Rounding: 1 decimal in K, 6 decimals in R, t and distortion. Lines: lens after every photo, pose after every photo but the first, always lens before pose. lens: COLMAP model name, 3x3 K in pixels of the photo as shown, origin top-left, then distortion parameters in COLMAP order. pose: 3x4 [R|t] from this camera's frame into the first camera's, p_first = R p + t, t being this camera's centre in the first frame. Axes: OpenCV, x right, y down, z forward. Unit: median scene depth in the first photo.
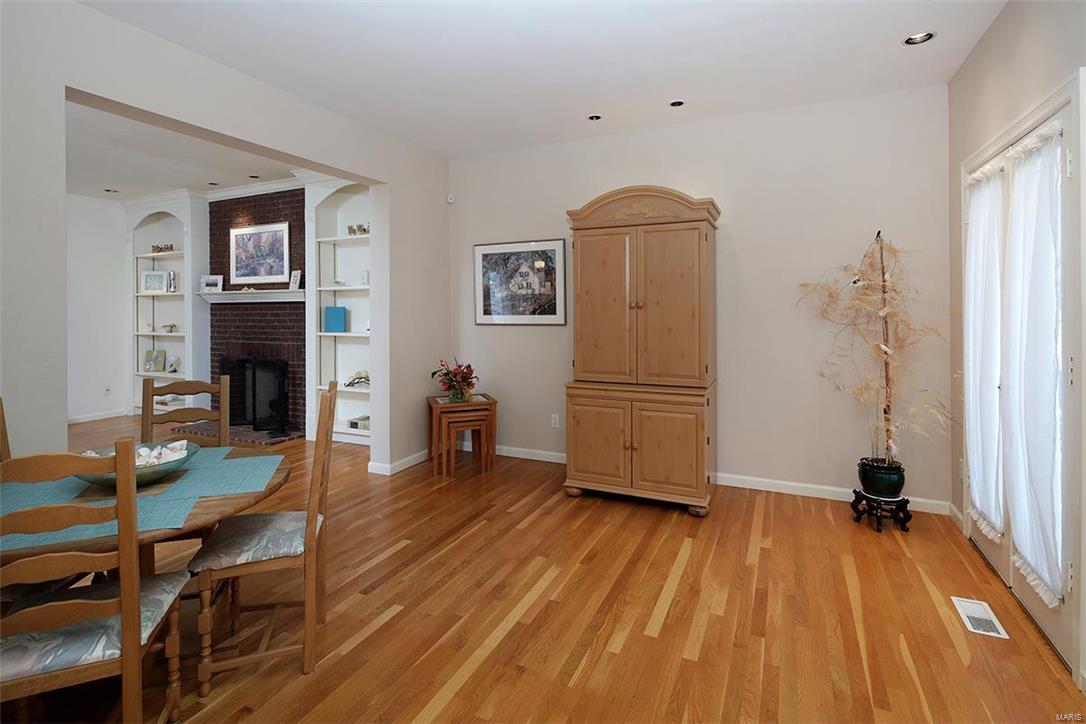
lens RADIAL K [[519.5, 0, 542.1], [0, 519.5, 299.5], [0, 0, 1]] dist [-0.002198, -0.001087]
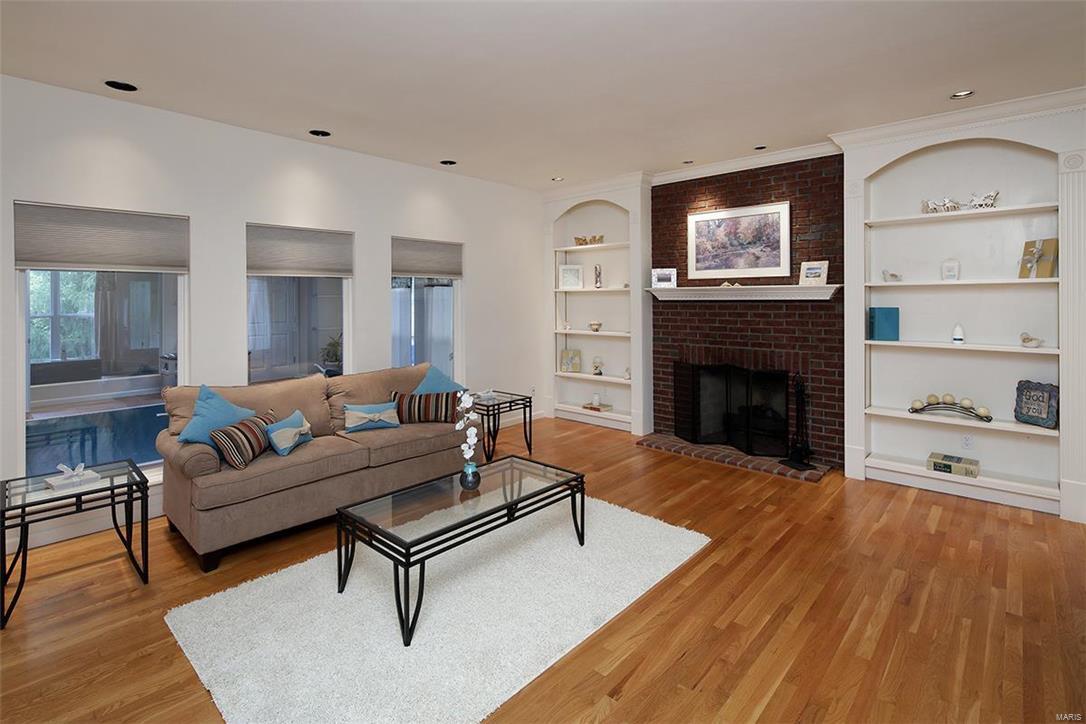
lens RADIAL K [[519.5, 0, 542.1], [0, 519.5, 299.5], [0, 0, 1]] dist [-0.002198, -0.001087]
pose [[0.955542, 0.007175, -0.294767, -0.583666], [-0.003868, 0.999923, 0.011800, -0.004188], [0.294829, -0.010135, 0.955496, 0.102283]]
